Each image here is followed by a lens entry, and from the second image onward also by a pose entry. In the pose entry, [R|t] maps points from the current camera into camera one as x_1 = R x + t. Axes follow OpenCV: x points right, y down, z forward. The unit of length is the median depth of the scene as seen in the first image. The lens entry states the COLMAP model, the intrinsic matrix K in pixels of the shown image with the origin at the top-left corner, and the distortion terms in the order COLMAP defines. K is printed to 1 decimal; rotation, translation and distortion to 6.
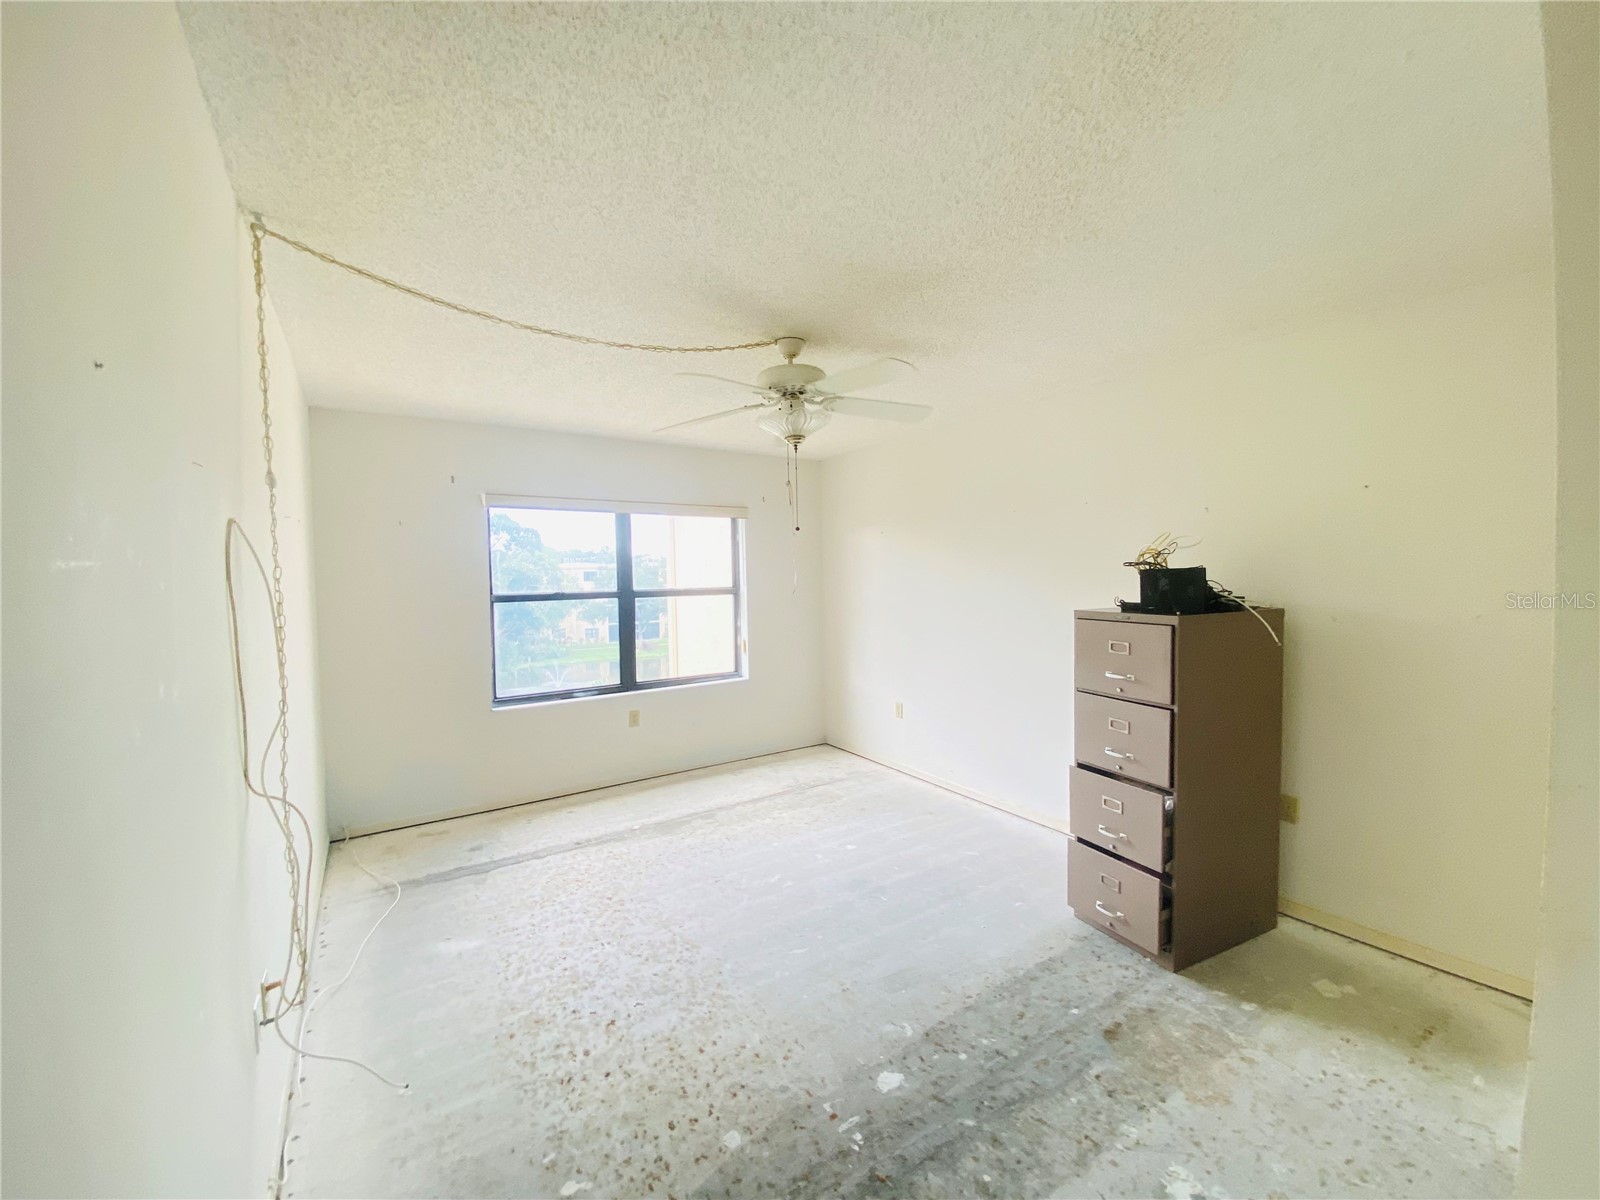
lens RADIAL K [[654.2, 0, 799.8], [0, 654.2, 599.3], [0, 0, 1]] dist [-0.009406, -0.001080]
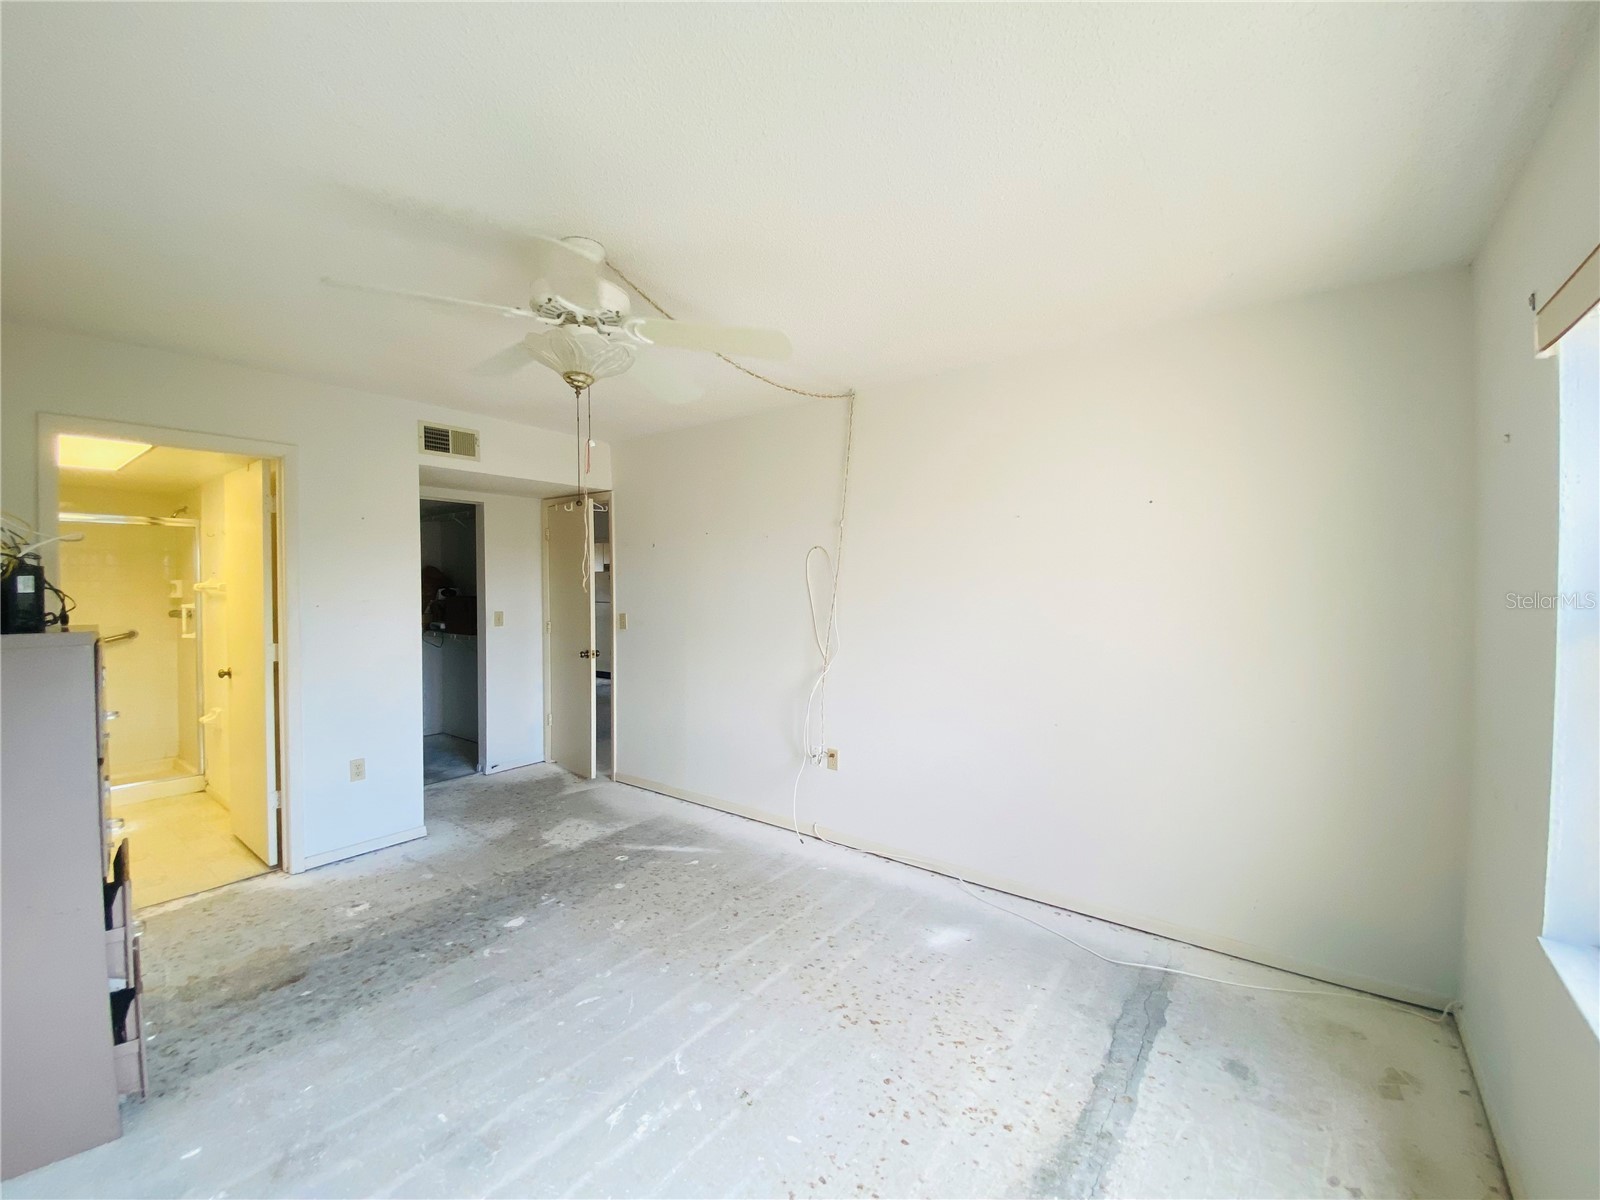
lens RADIAL K [[654.2, 0, 795.9], [0, 654.2, 596.4], [0, 0, 1]] dist [-0.009406, -0.001080]
pose [[-0.940000, 0.031967, -0.339673, 0.016949], [0.005958, 0.996987, 0.077339, -0.069302], [0.341121, 0.070675, -0.937359, 2.018059]]
